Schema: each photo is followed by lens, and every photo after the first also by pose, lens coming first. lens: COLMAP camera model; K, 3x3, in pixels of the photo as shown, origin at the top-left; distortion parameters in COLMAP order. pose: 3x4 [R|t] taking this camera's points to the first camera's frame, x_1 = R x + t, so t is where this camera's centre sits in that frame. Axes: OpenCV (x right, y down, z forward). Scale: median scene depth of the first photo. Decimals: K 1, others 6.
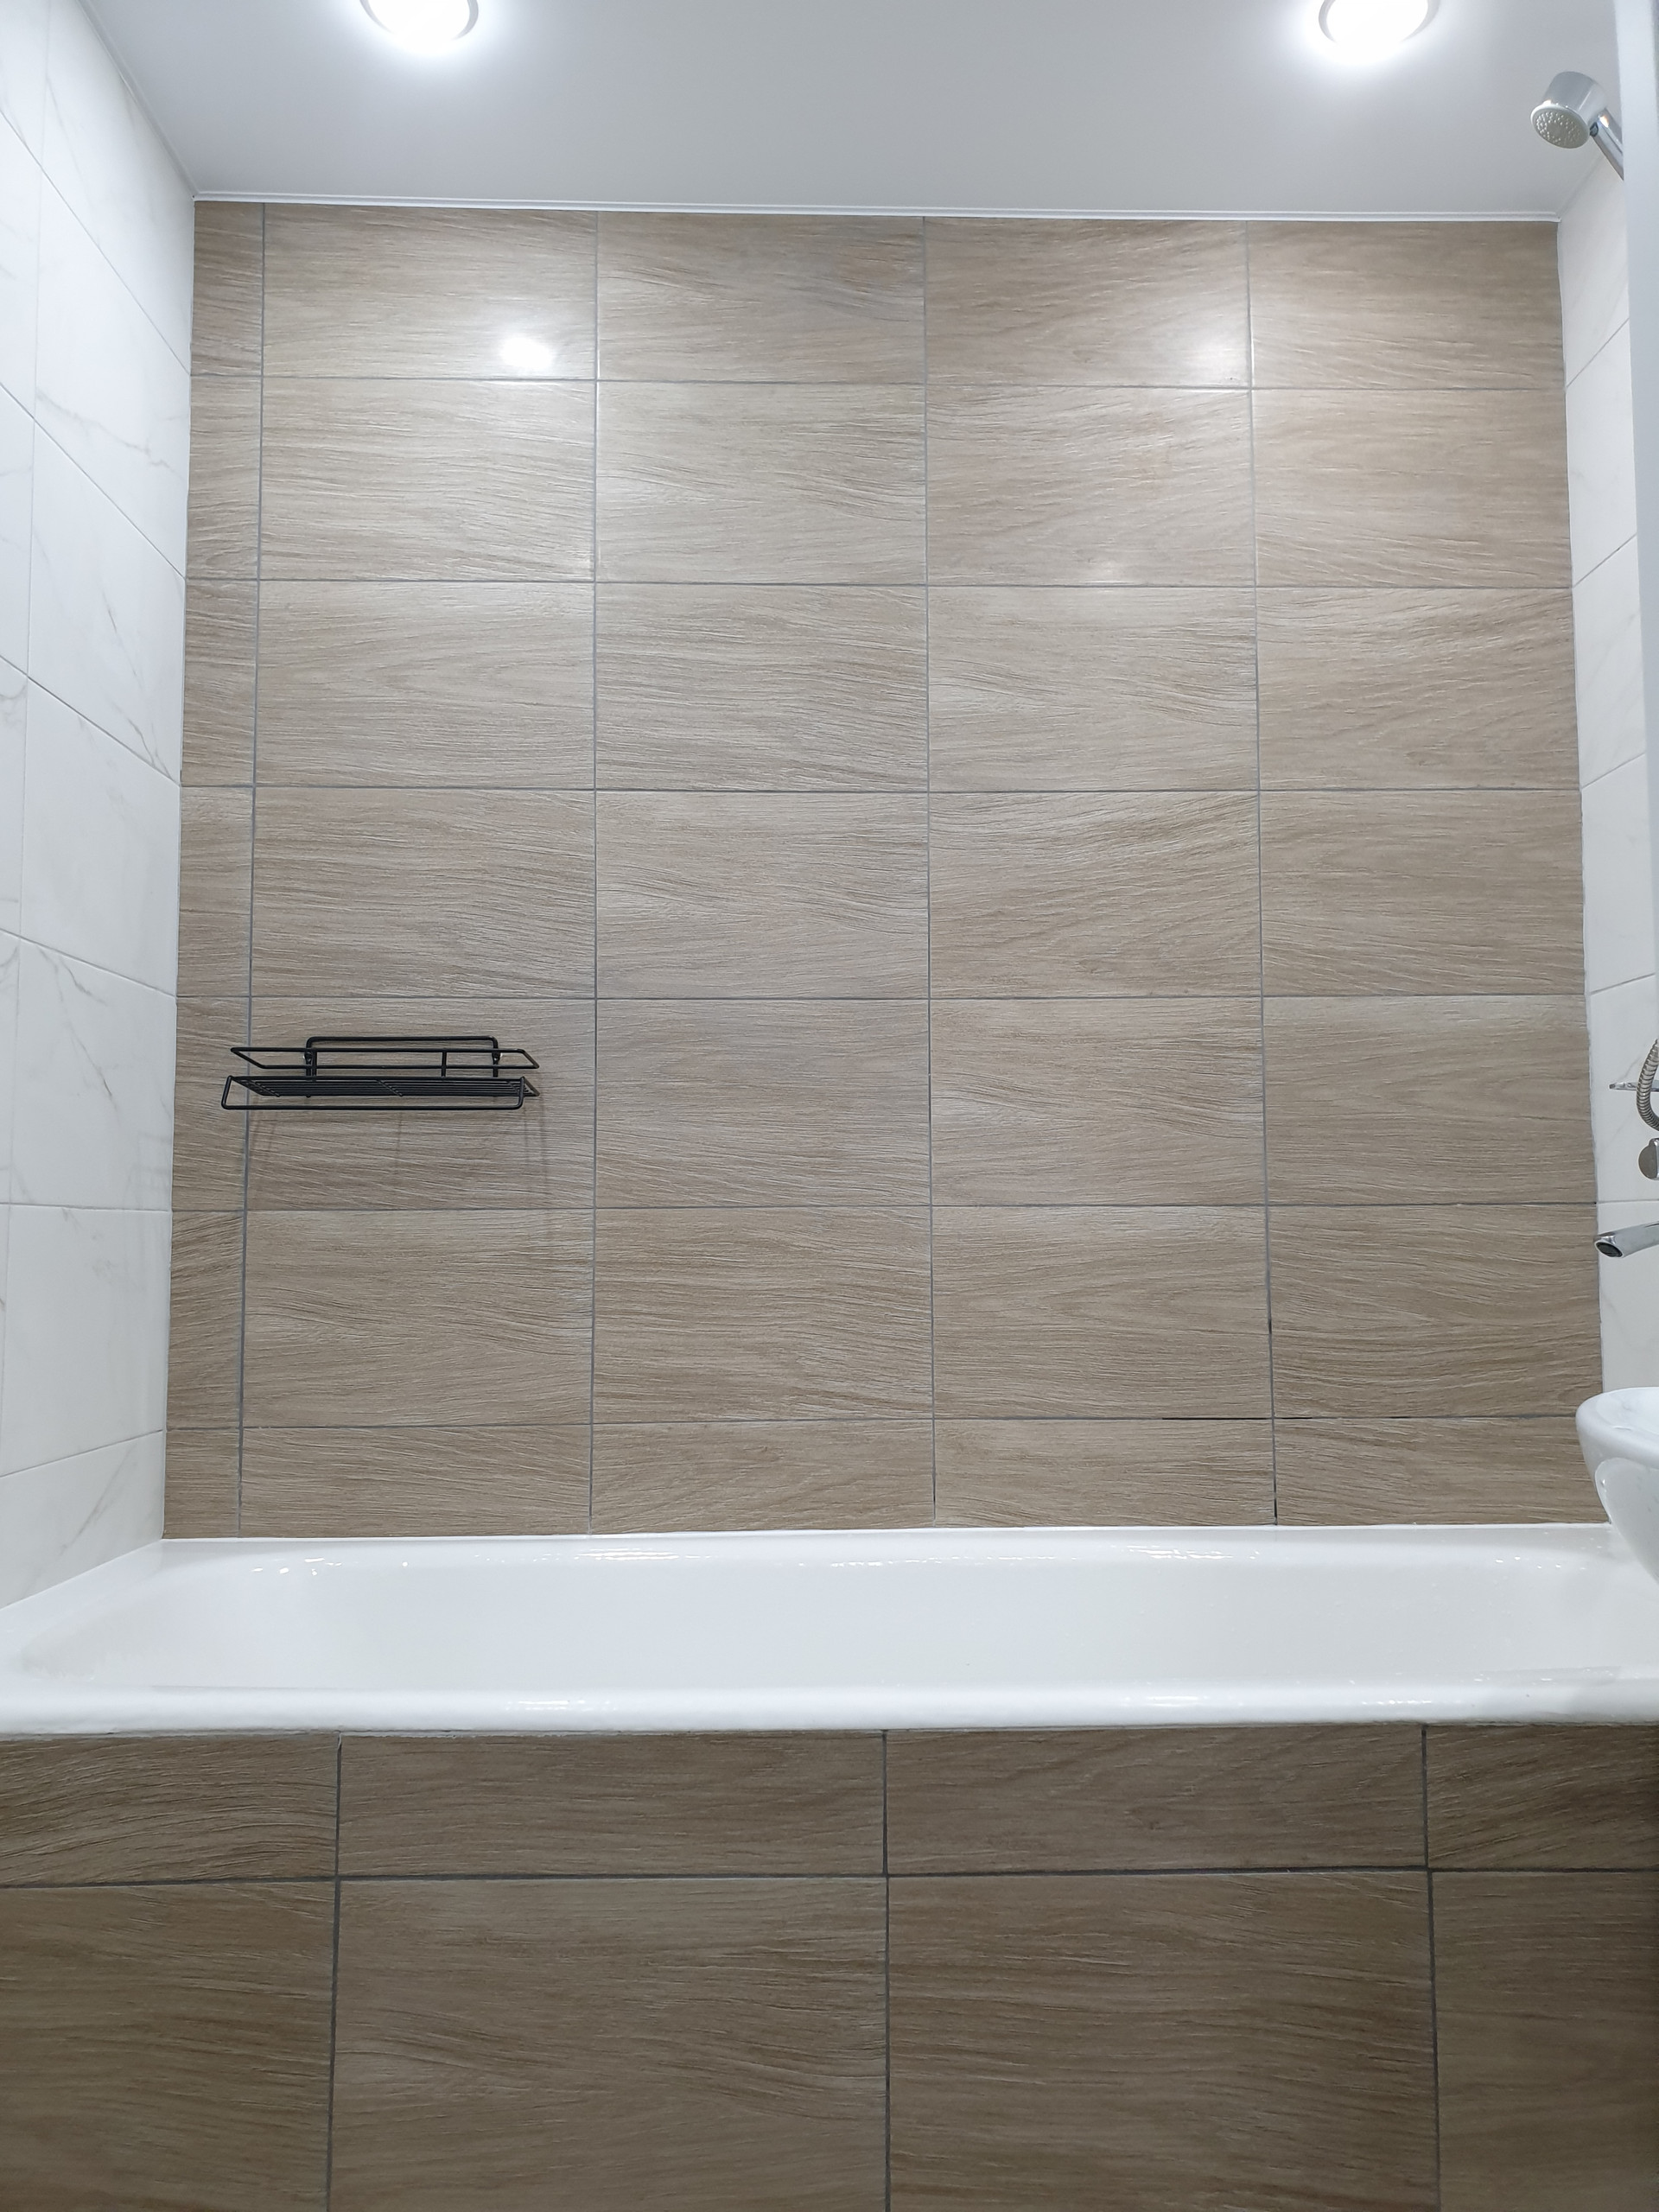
lens RADIAL K [[1717.6, 0, 843.3], [0, 1717.6, 1167.0], [0, 0, 1]] dist [0.034633, -0.035138]
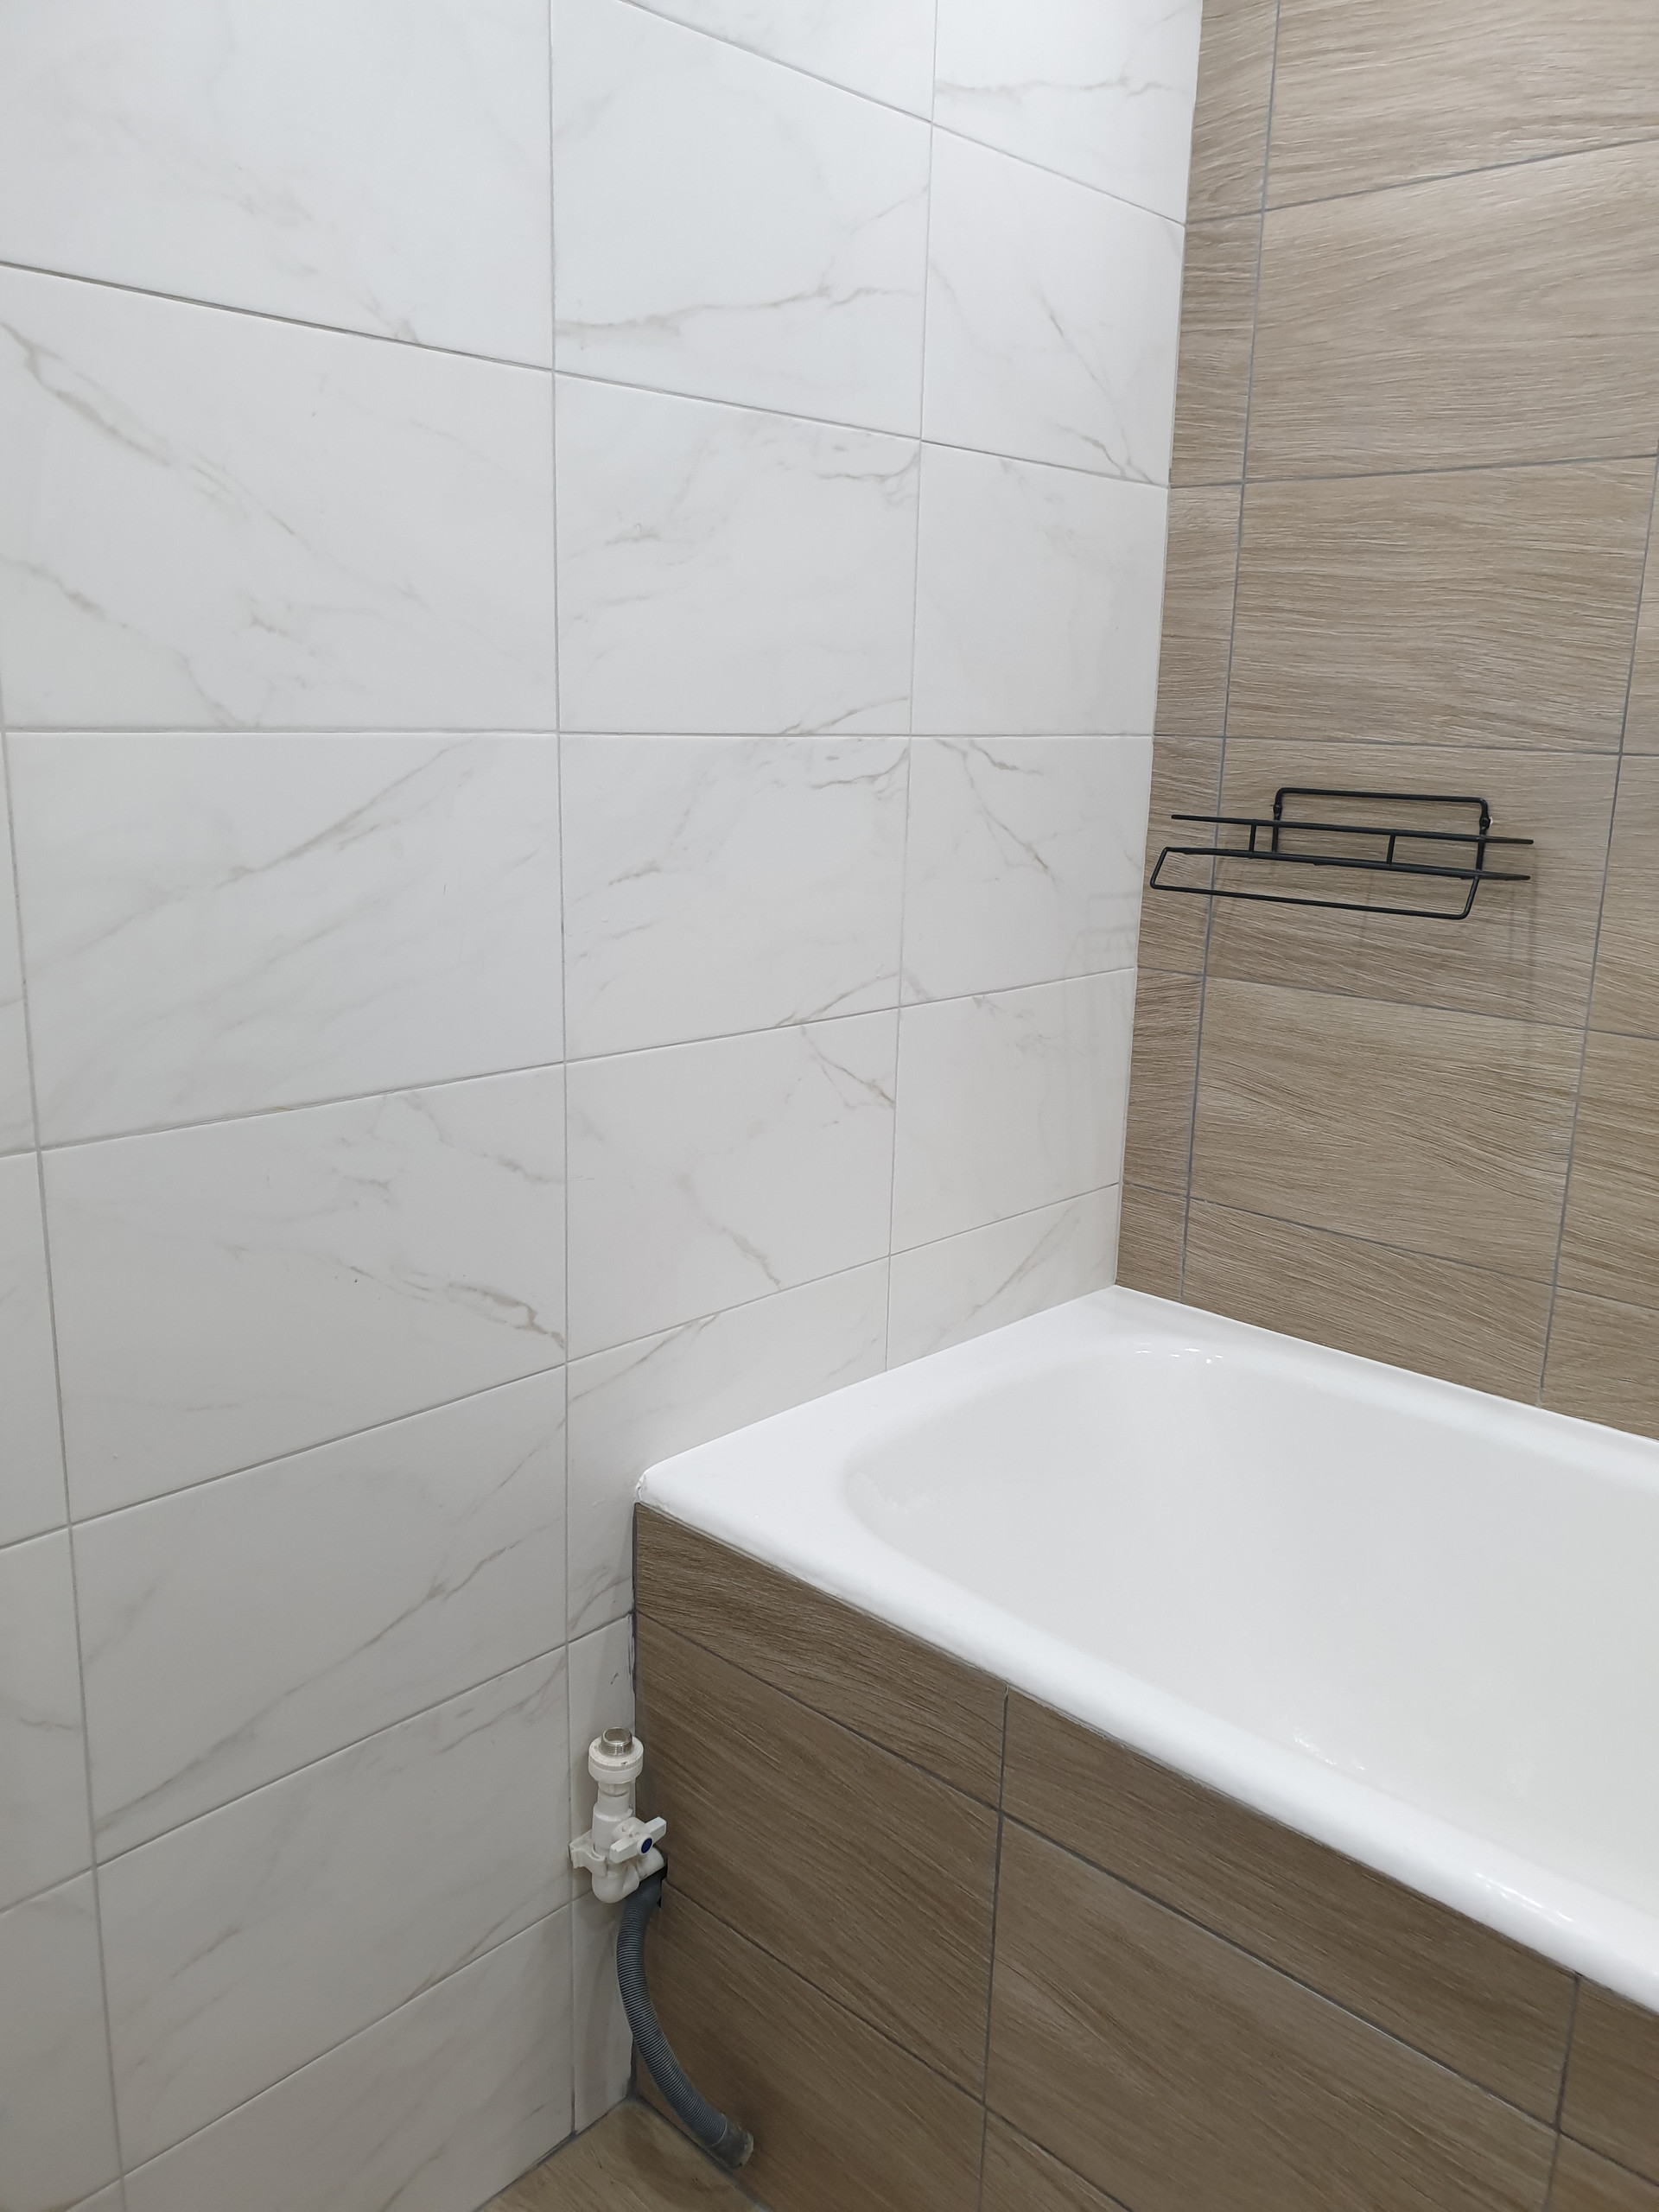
lens RADIAL K [[1717.6, 0, 850.9], [0, 1717.6, 1141.5], [0, 0, 1]] dist [0.034633, -0.035138]
pose [[0.723447, 0.192154, -0.663099, 0.143812], [0.002538, 0.959738, 0.280884, -0.148967], [0.690375, -0.204888, 0.693832, 0.212641]]
